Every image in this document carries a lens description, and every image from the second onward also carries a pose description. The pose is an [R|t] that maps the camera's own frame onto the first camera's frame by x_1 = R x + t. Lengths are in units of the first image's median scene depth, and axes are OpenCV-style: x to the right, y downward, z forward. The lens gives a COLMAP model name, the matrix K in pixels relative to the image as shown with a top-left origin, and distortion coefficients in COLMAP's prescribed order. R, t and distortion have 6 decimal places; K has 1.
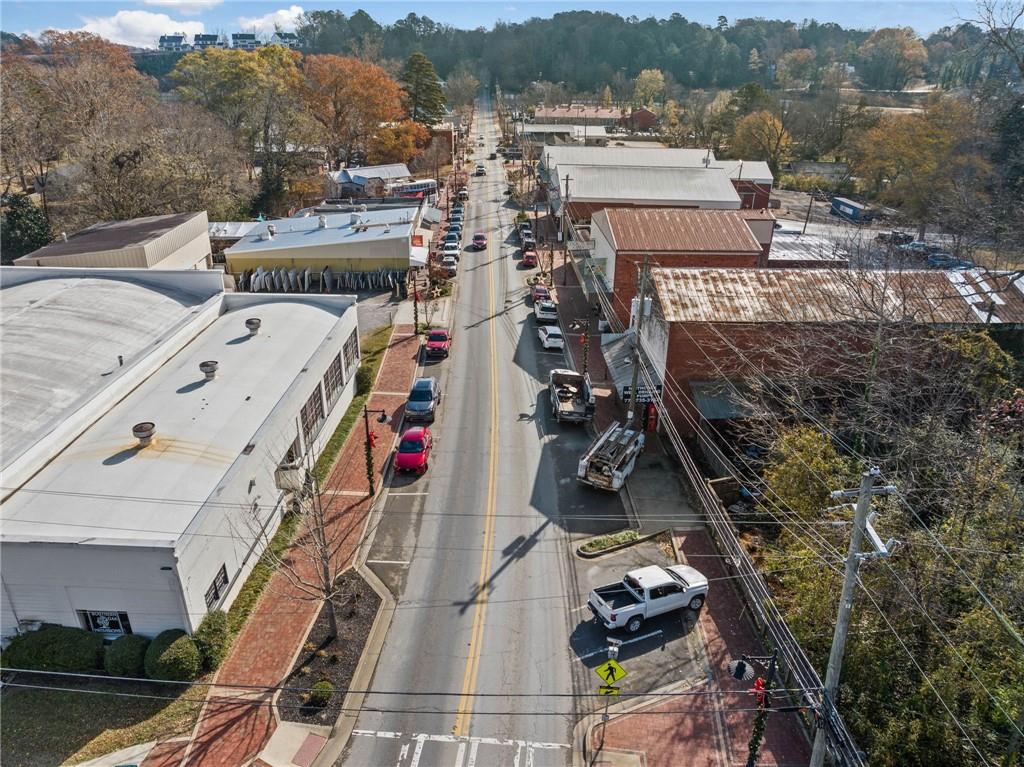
lens RADIAL K [[741.8, 0, 512.0], [0, 741.8, 383.5], [0, 0, 1]] dist [-0.034214, -0.003407]
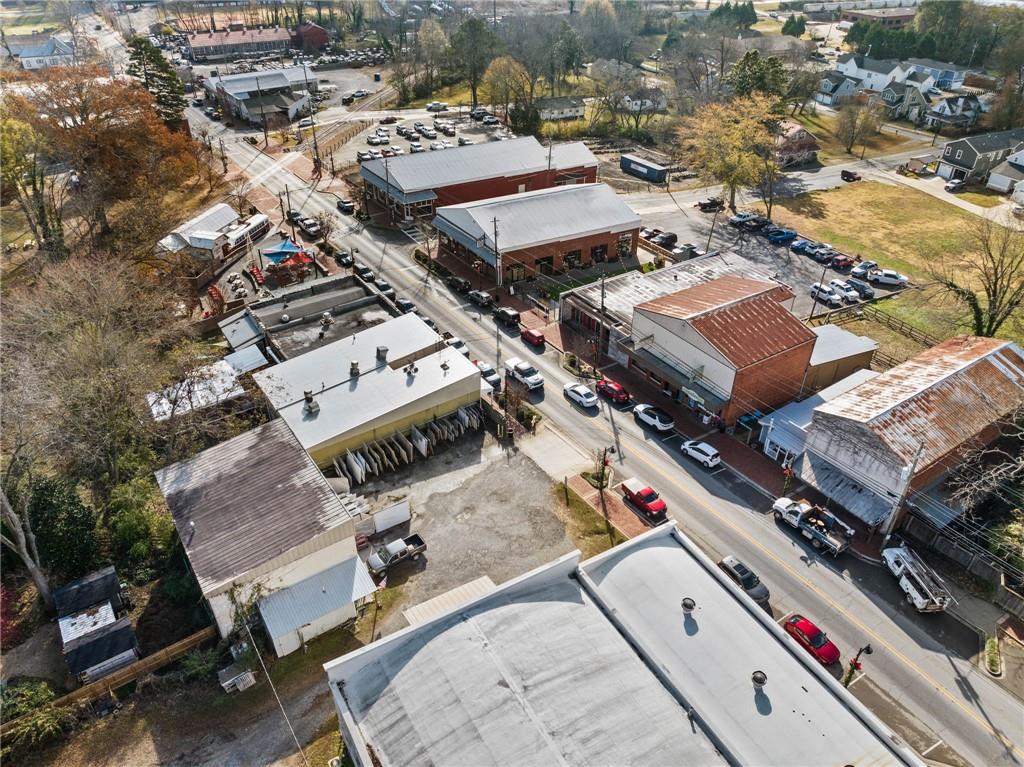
lens RADIAL K [[741.8, 0, 512.0], [0, 741.8, 383.5], [0, 0, 1]] dist [-0.034214, -0.003407]
pose [[0.841536, -0.313770, 0.439733, -0.739623], [0.222400, 0.943068, 0.247305, -0.567107], [-0.492295, -0.110320, 0.863409, 0.146052]]
